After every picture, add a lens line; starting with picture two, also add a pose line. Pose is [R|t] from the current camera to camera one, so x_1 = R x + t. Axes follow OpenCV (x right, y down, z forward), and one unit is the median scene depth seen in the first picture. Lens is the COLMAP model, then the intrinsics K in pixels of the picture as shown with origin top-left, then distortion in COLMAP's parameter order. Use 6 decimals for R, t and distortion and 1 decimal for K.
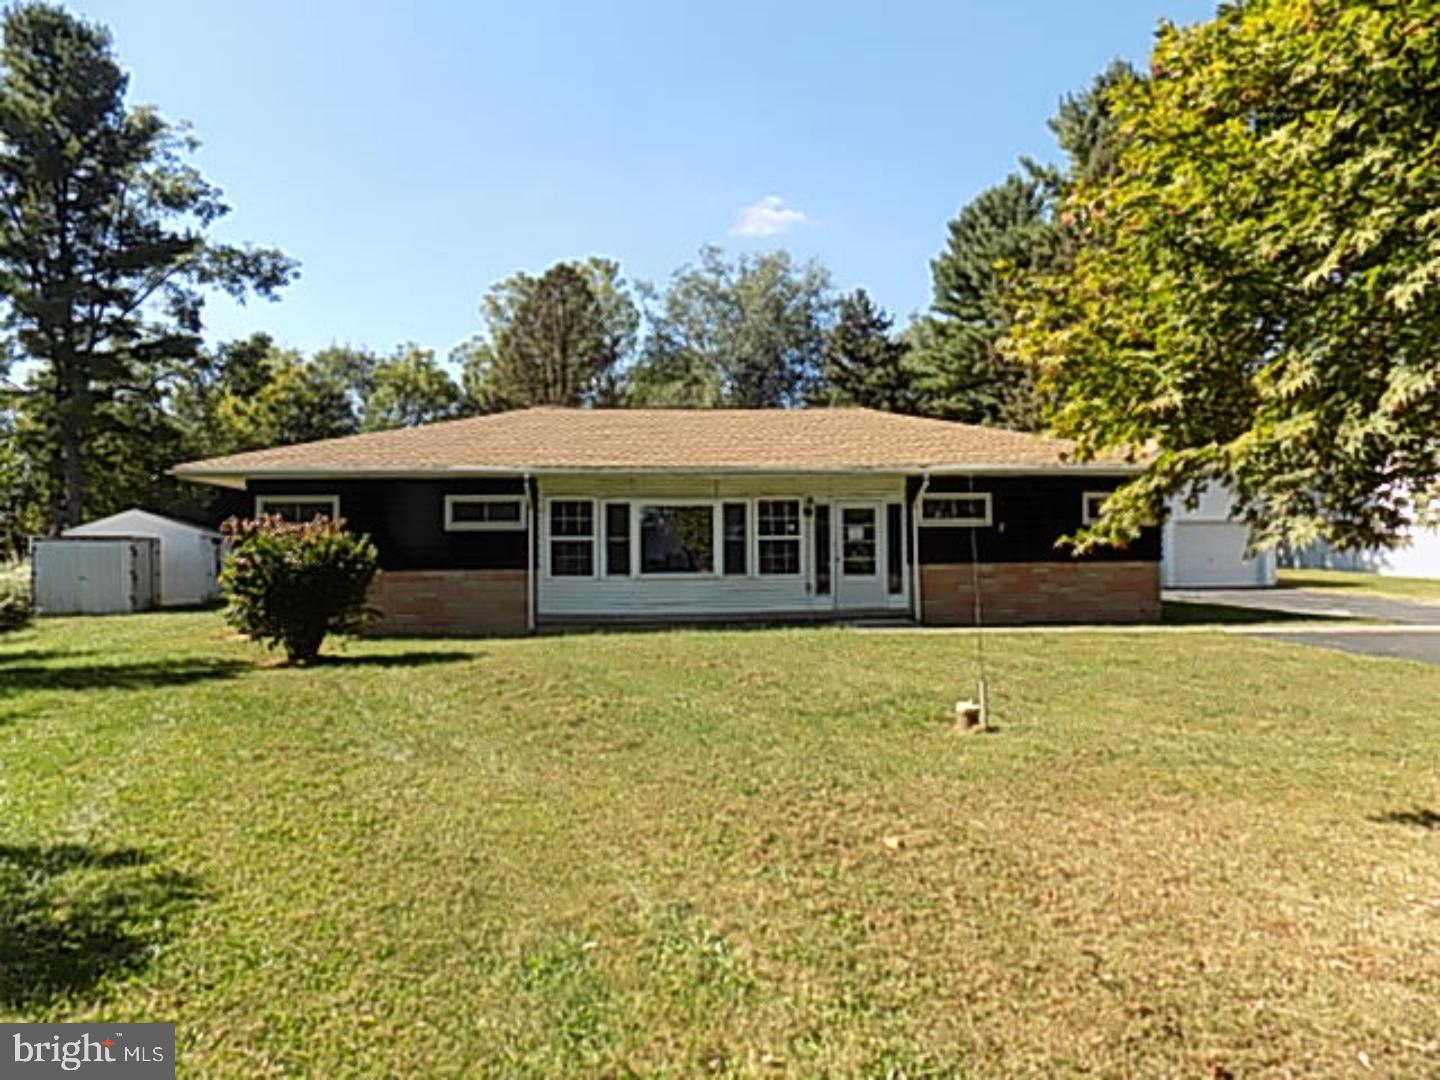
lens RADIAL K [[990.5, 0, 720.0], [0, 990.5, 540.0], [0, 0, 1]] dist [-0.024449, -0.002349]
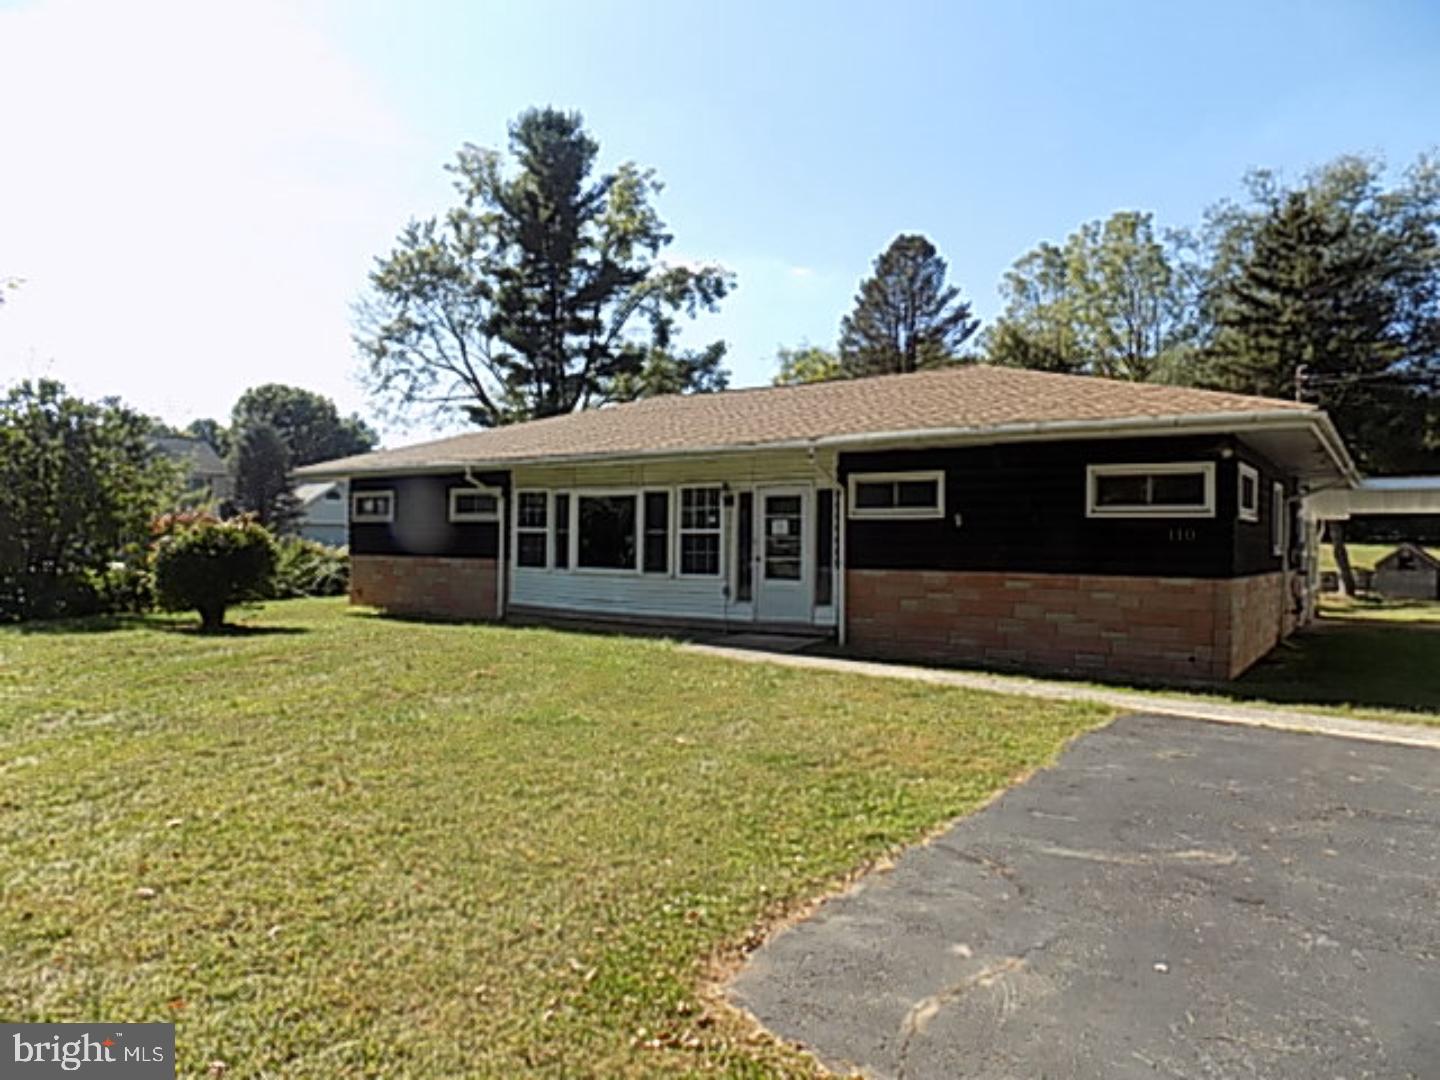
lens RADIAL K [[962.6, 0, 720.0], [0, 962.6, 540.0], [0, 0, 1]] dist [-0.084844, 0.093922]
pose [[0.742444, 0.018610, -0.669650, 0.623690], [-0.001944, 0.999670, 0.025627, -0.016151], [0.669906, -0.017725, 0.742235, 0.397915]]
